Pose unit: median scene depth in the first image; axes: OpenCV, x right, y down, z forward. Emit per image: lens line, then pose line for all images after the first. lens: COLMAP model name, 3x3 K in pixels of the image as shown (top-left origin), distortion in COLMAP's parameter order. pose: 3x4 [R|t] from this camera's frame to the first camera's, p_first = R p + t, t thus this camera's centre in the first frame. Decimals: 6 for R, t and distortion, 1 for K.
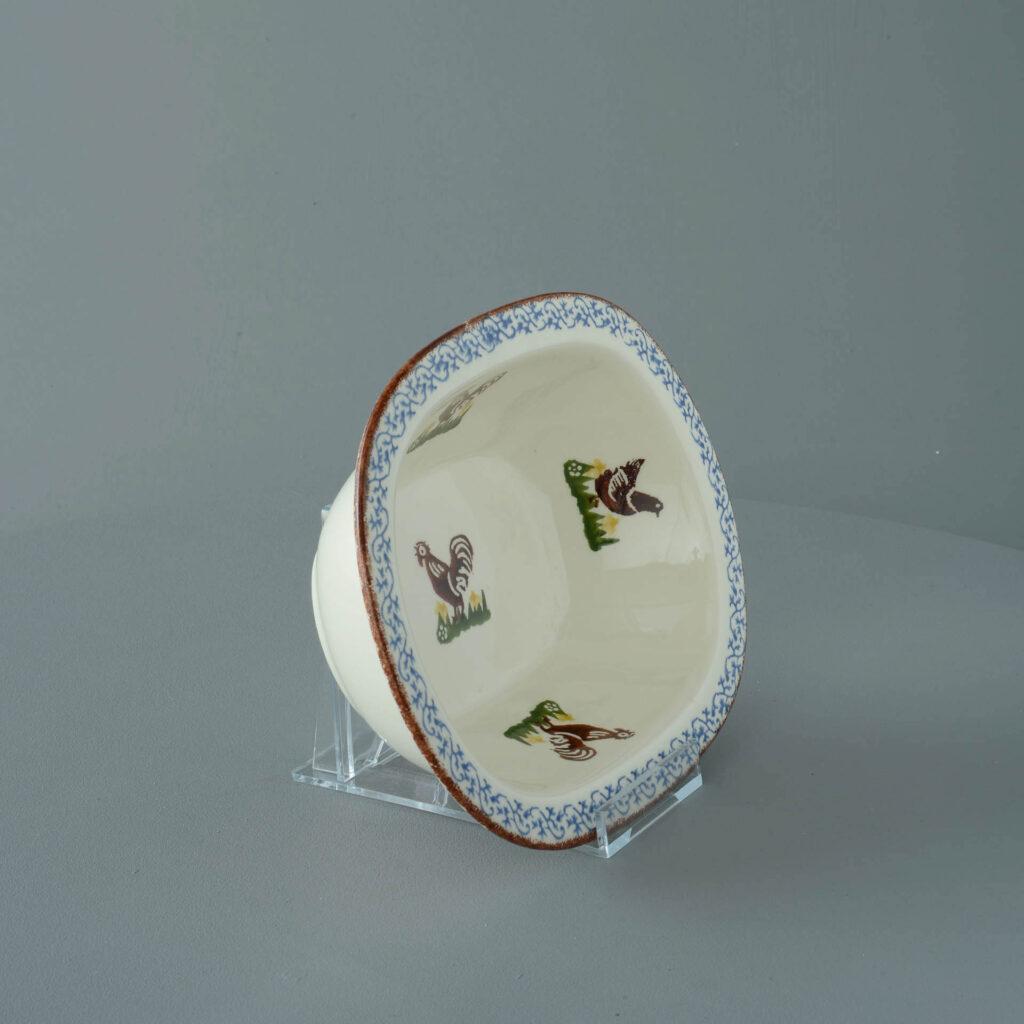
lens RADIAL K [[3039.5, 0, 512.1], [0, 3039.5, 511.8], [0, 0, 1]] dist [-0.165067, 0.000000]
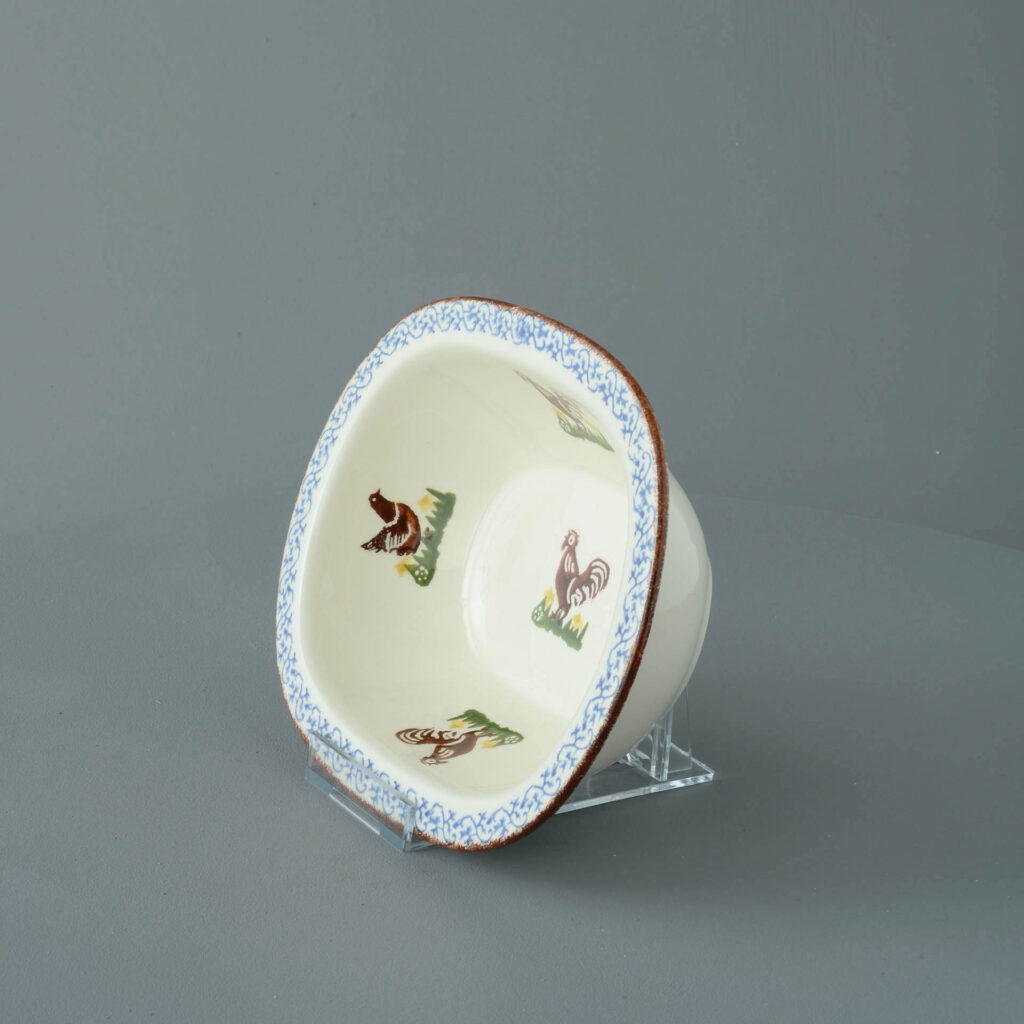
lens RADIAL K [[3039.5, 0, 512.1], [0, 3039.5, 512.1], [0, 0, 1]] dist [-0.165067, 0.000000]
pose [[-0.520165, 0.237558, -0.820362, 0.830161], [-0.282724, 0.858487, 0.427864, -0.433685], [0.805913, 0.454496, -0.379392, 1.397645]]
